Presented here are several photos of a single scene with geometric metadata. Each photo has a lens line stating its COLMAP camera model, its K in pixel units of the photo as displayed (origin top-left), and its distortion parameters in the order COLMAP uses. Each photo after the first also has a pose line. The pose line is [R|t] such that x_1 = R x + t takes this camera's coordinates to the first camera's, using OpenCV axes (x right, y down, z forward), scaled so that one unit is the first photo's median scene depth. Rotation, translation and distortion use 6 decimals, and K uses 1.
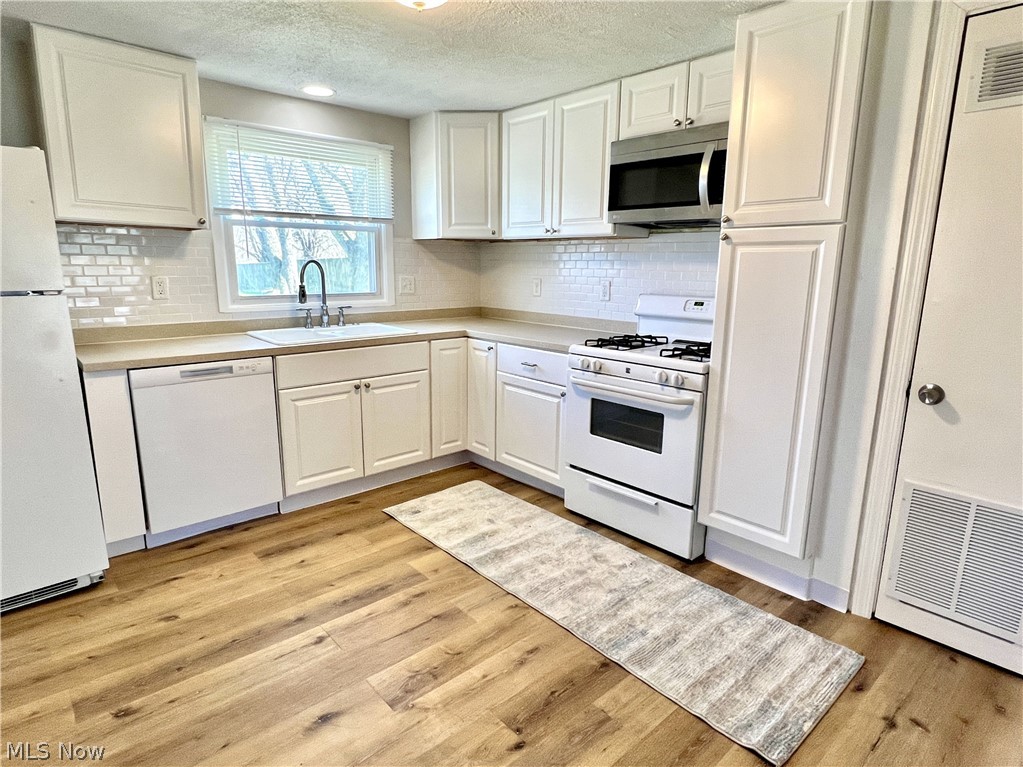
lens RADIAL K [[572.0, 0, 500.6], [0, 572.0, 383.8], [0, 0, 1]] dist [0.006631, -0.010221]
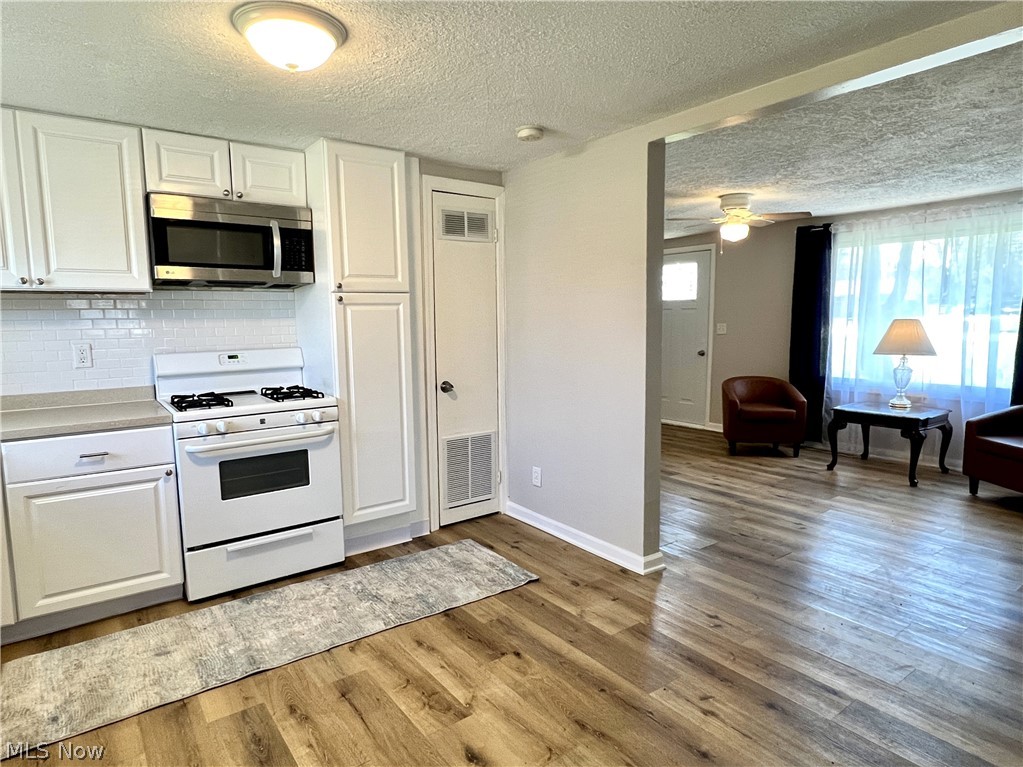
lens RADIAL K [[598.4, 0, 501.8], [0, 598.4, 386.6], [0, 0, 1]] dist [-0.004799, -0.002287]
pose [[0.102109, -0.129568, 0.986299, -0.809244], [0.219579, 0.969962, 0.104690, -0.104249], [-0.970237, 0.205880, 0.127492, 0.428665]]
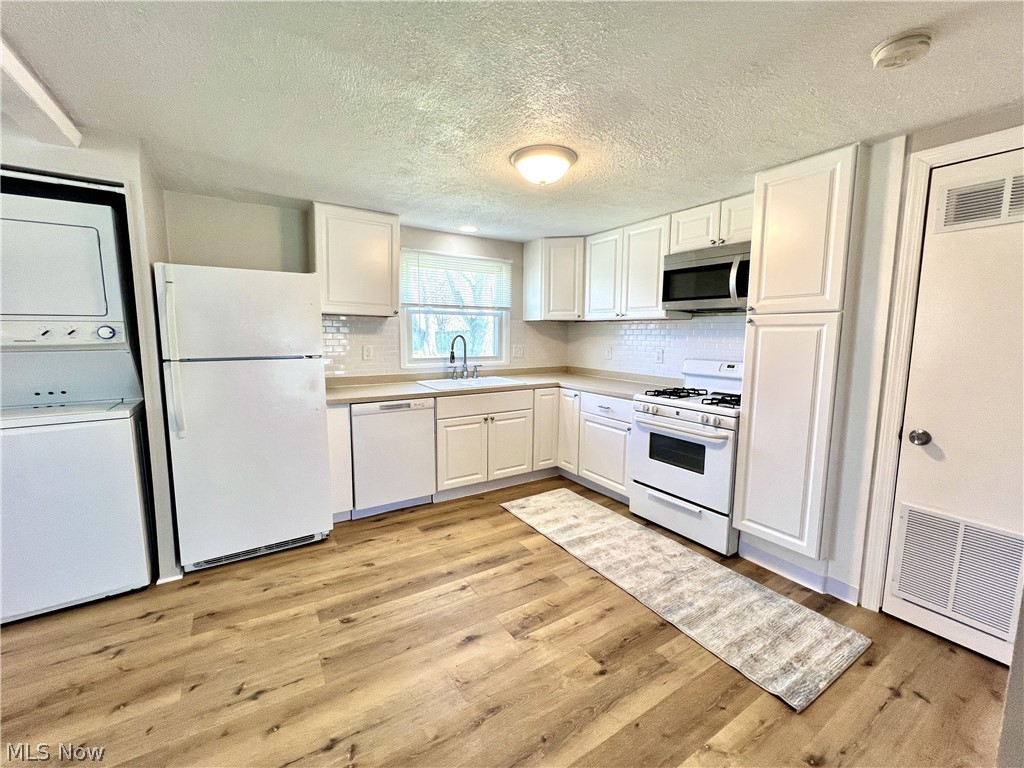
lens RADIAL K [[414.5, 0, 508.1], [0, 414.5, 382.8], [0, 0, 1]] dist [-0.005531, 0.000626]
pose [[0.987275, 0.016507, -0.158162, -0.029345], [-0.030581, 0.995741, -0.086970, 0.003339], [0.156052, 0.090700, 0.983576, -0.073453]]
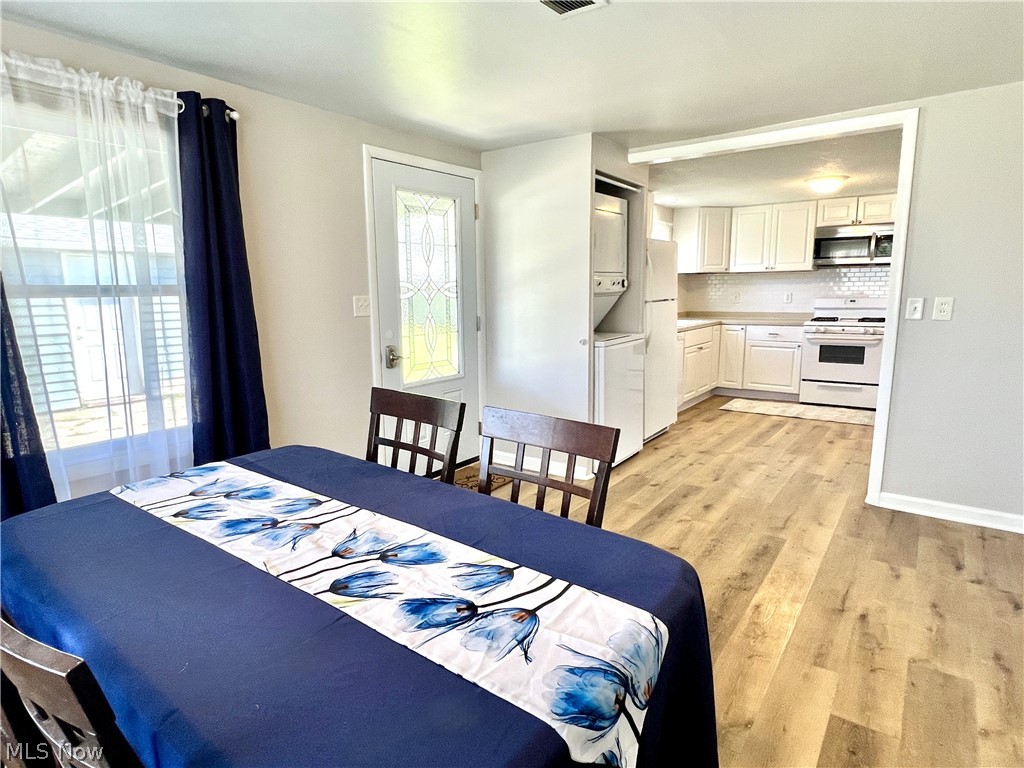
lens RADIAL K [[572.6, 0, 510.7], [0, 572.6, 384.8], [0, 0, 1]] dist [0.006631, -0.010221]
pose [[0.978851, -0.057067, 0.196452, -1.527321], [0.065508, 0.997176, -0.036733, 0.190337], [-0.193801, 0.048826, 0.979825, -0.952920]]
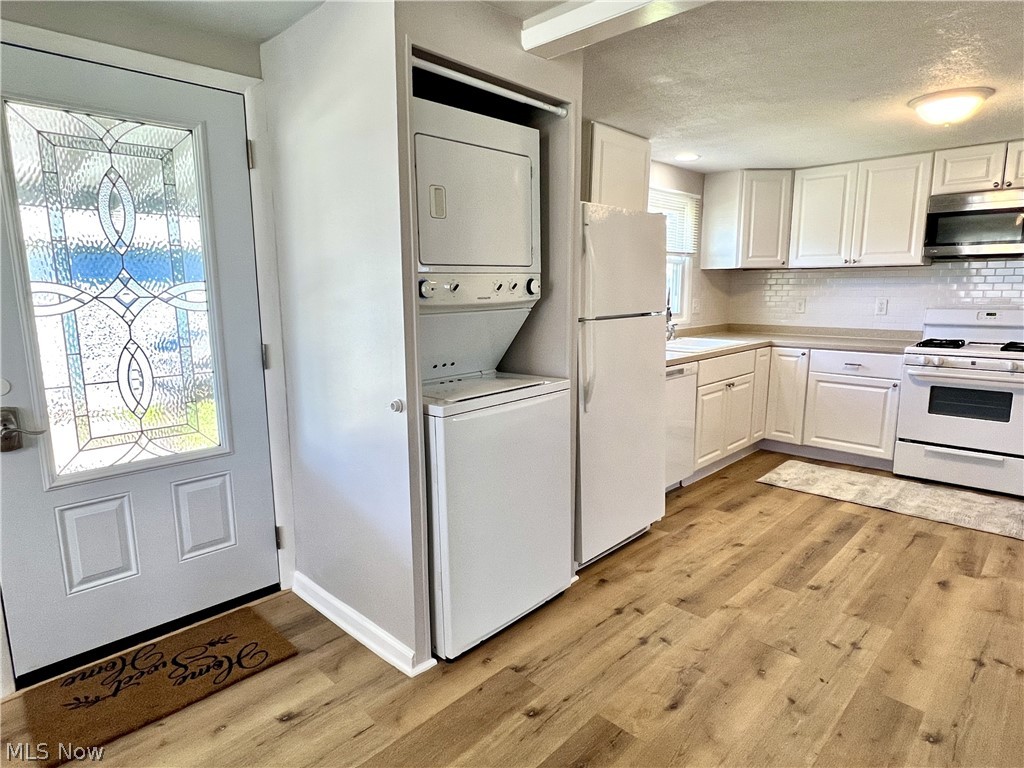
lens RADIAL K [[572.6, 0, 513.2], [0, 572.6, 386.1], [0, 0, 1]] dist [0.006631, -0.010221]
pose [[0.997982, -0.030224, 0.055834, -0.962397], [0.032498, 0.998660, -0.040274, 0.052008], [-0.054542, 0.042007, 0.997627, -0.304613]]
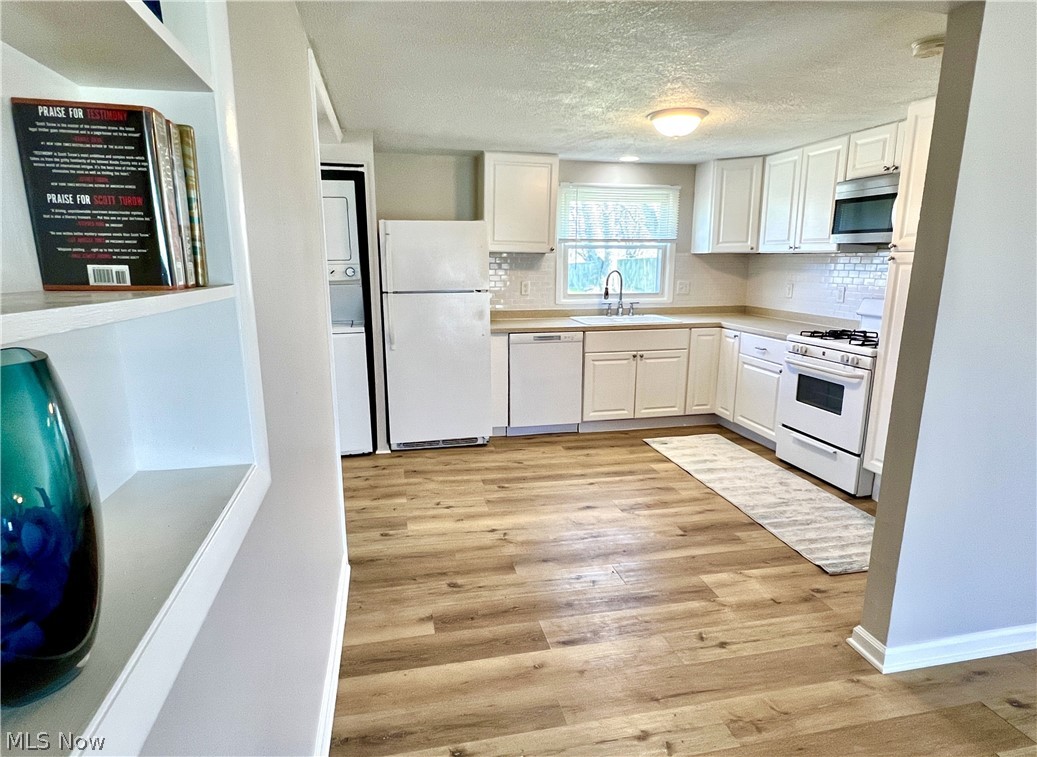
lens RADIAL K [[580.8, 0, 517.5], [0, 580.8, 390.5], [0, 0, 1]] dist [-0.002203, -0.001399]
pose [[0.874432, 0.096694, -0.475415, 0.253364], [-0.091310, 0.995226, 0.034470, 0.084362], [0.476478, 0.013269, 0.879086, -0.572662]]
